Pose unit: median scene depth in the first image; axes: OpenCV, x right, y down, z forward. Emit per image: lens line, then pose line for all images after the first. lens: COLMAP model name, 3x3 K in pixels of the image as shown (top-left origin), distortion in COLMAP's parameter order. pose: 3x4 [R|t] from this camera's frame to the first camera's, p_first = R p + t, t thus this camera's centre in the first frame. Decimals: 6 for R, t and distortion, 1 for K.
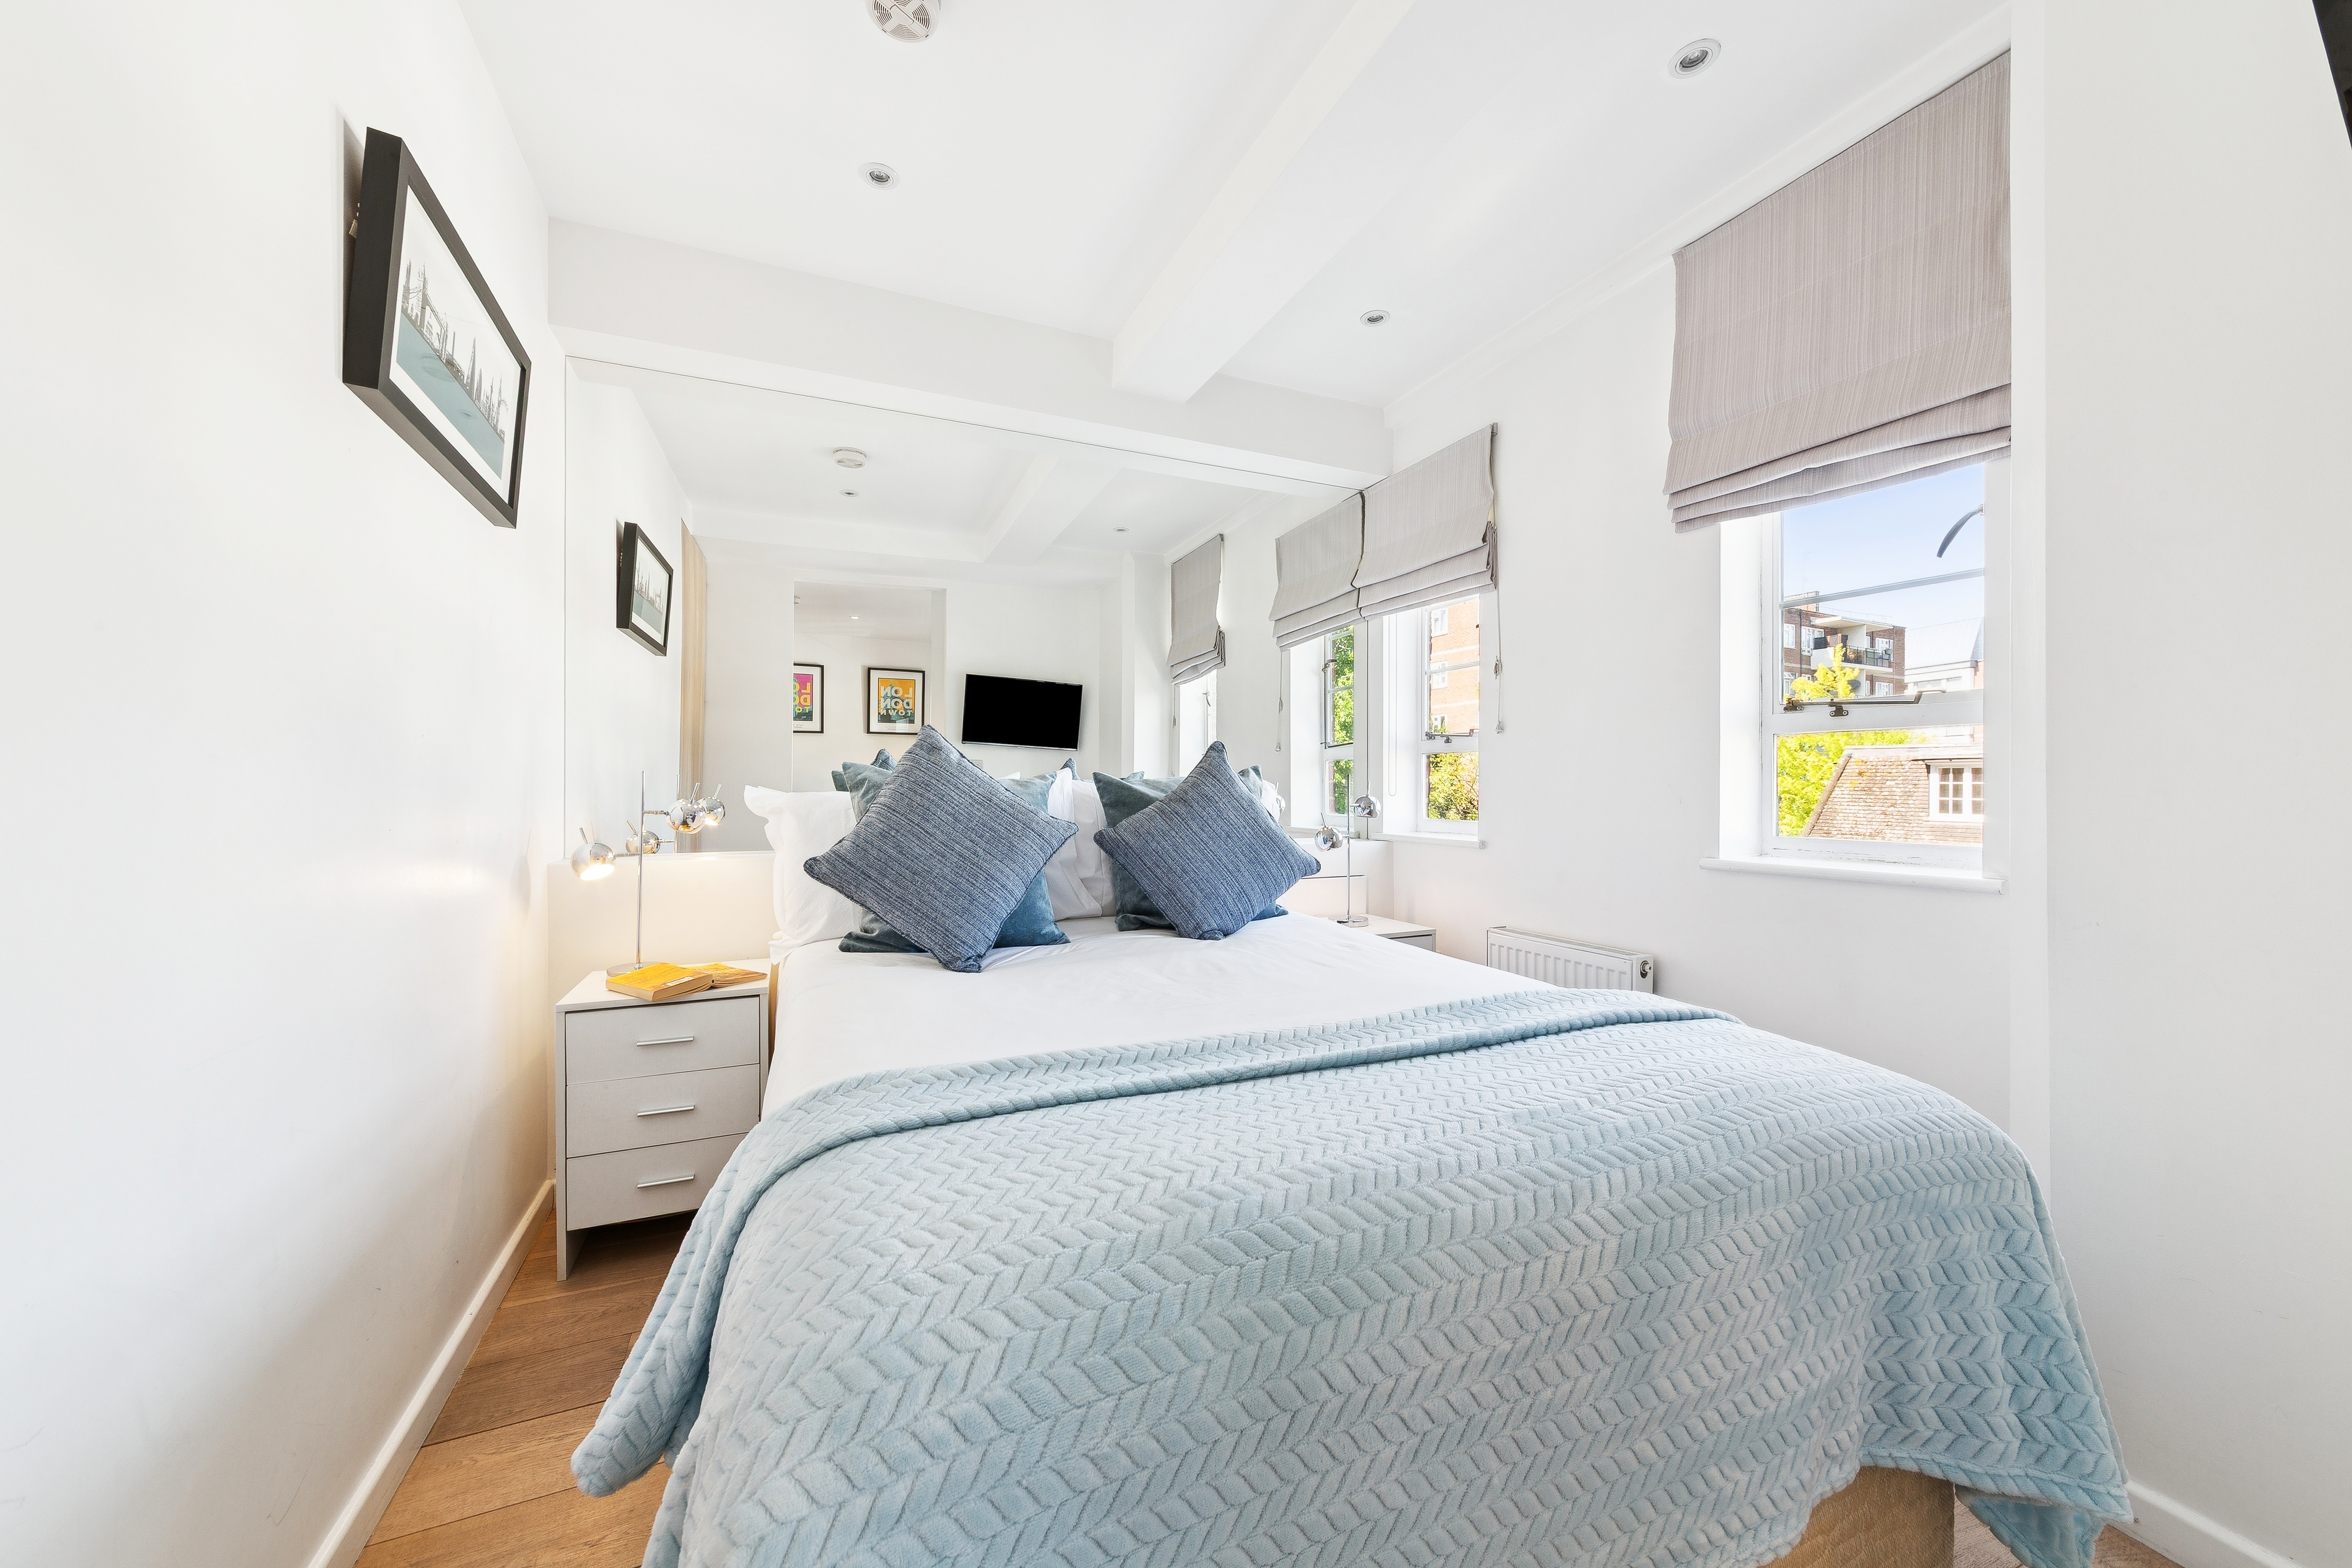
lens RADIAL K [[855.5, 0, 1176.0], [0, 855.5, 784.0], [0, 0, 1]] dist [0.000559, -0.000008]
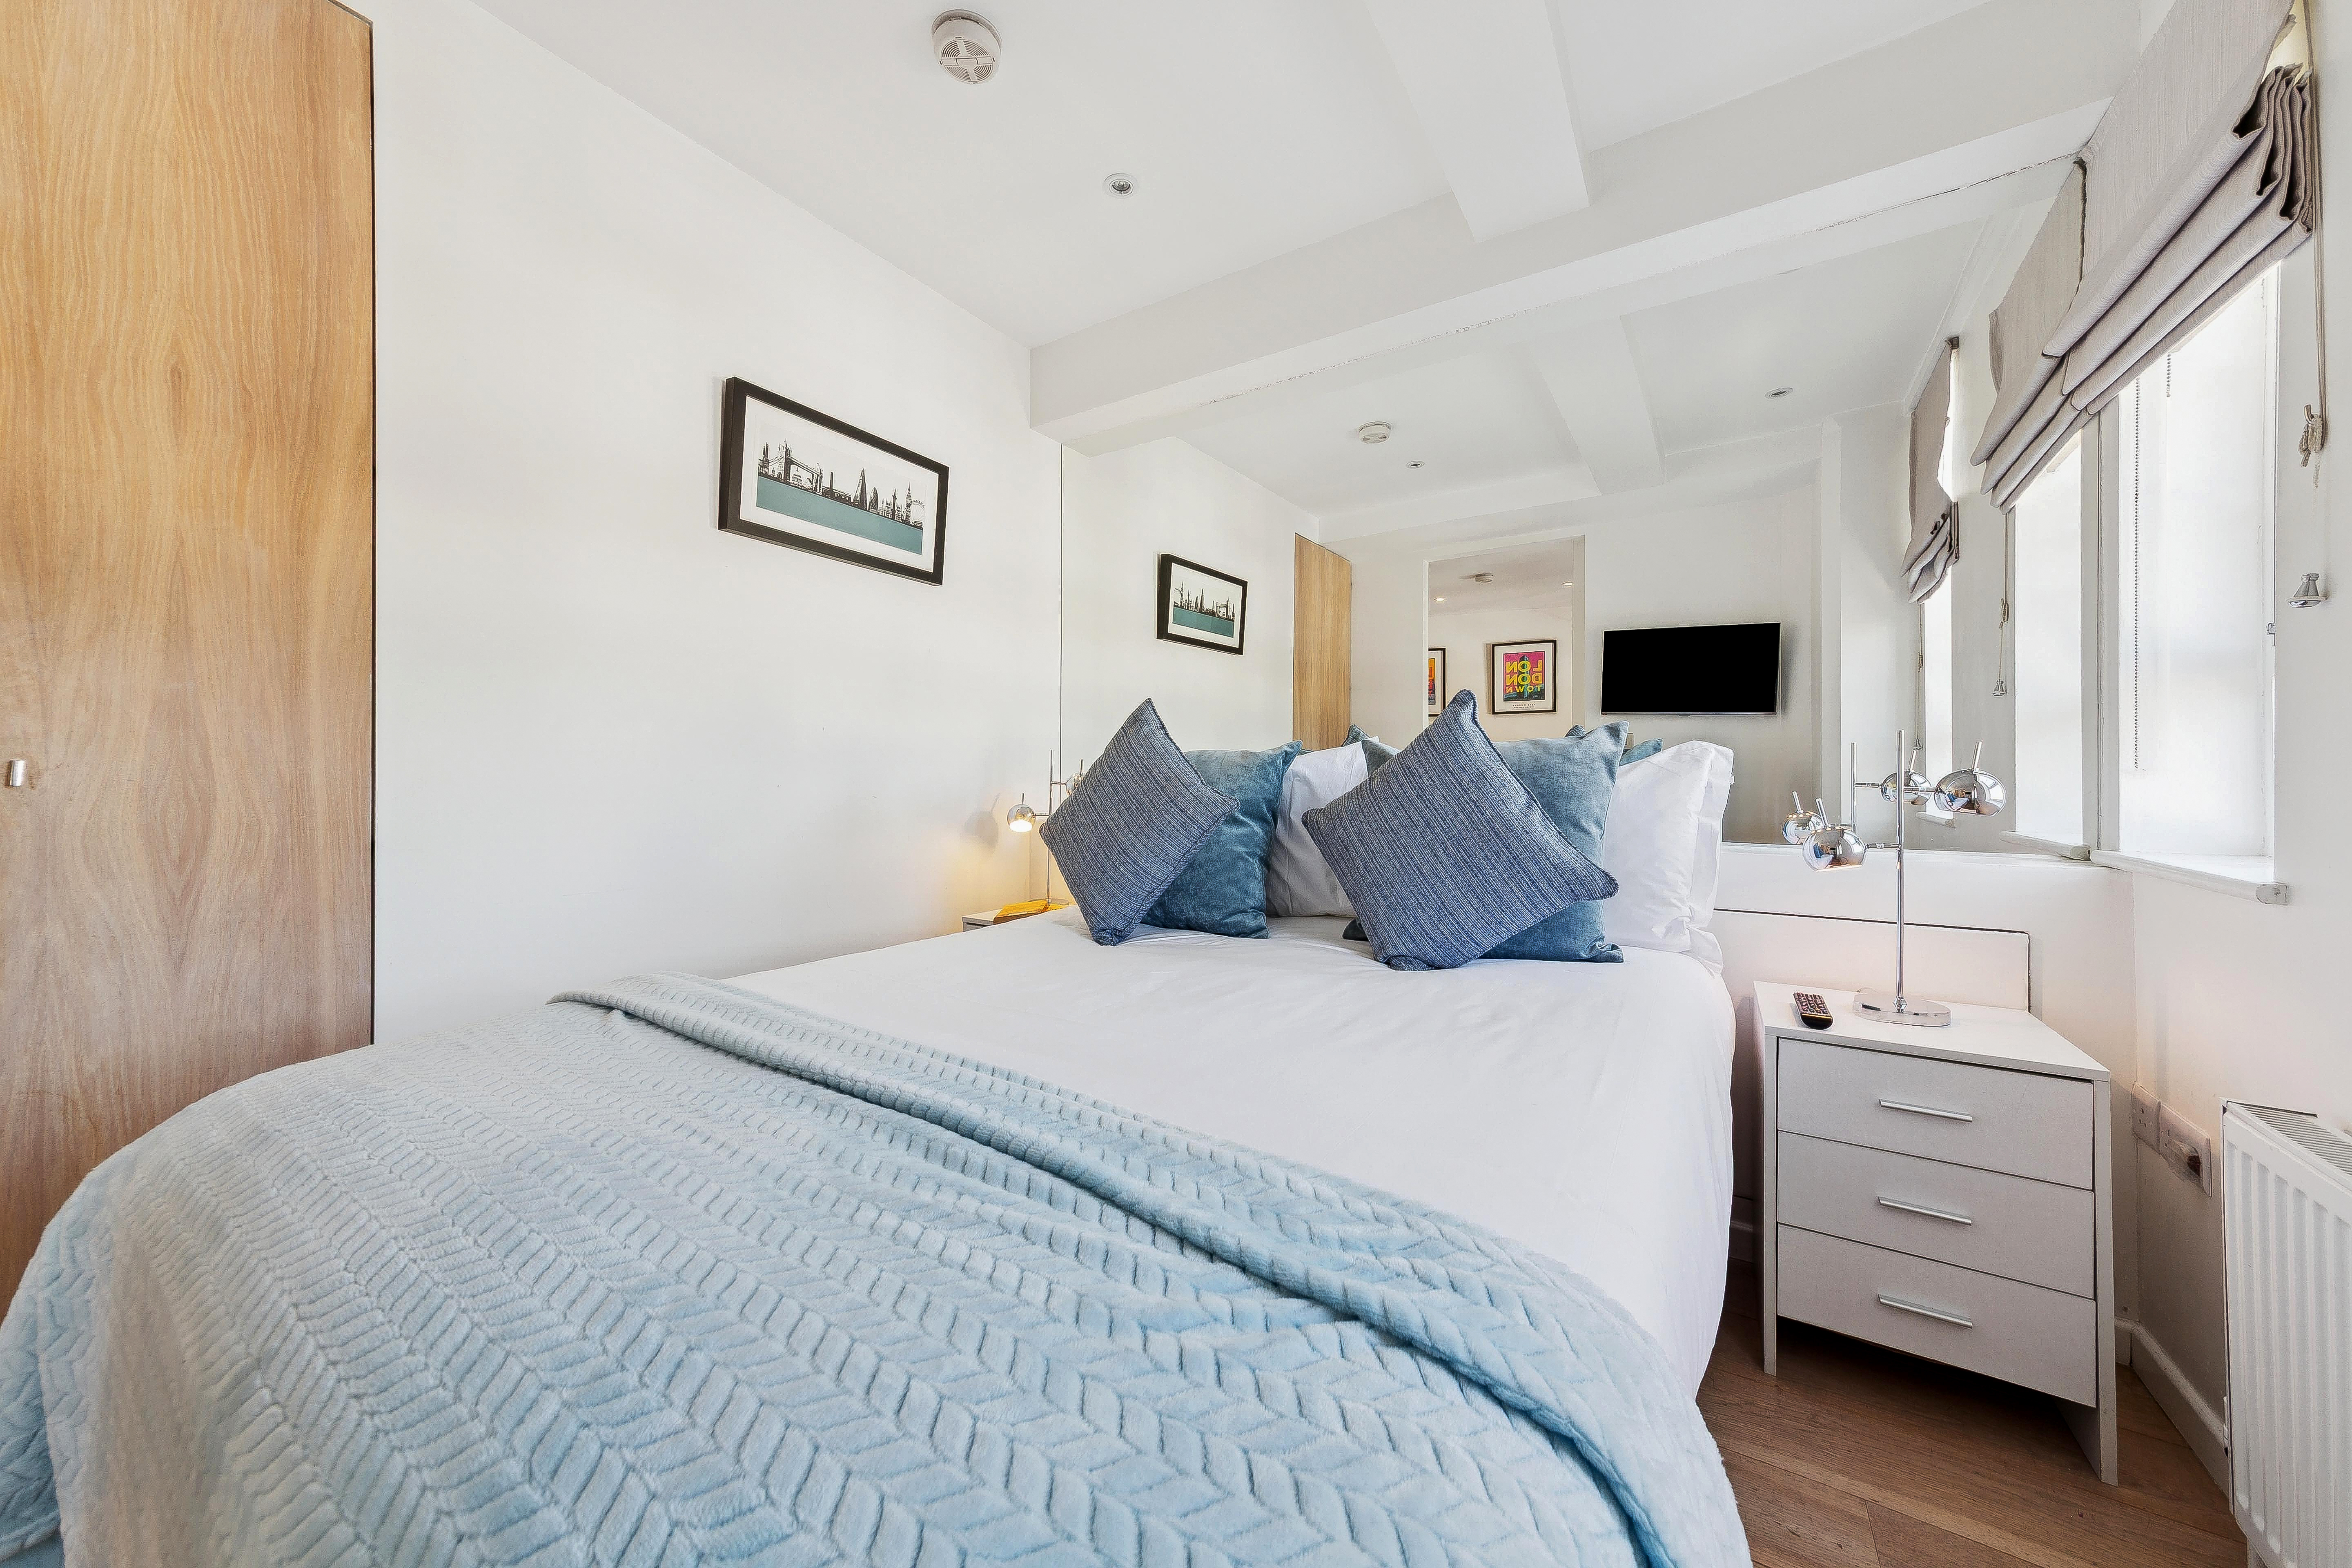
lens RADIAL K [[855.6, 0, 1167.1], [0, 855.6, 764.0], [0, 0, 1]] dist [0.000428, 0.008742]
pose [[0.542108, -0.007579, -0.840275, 0.414867], [0.003041, 0.999970, -0.007058, 0.011285], [0.840303, 0.001271, 0.542115, 0.339727]]
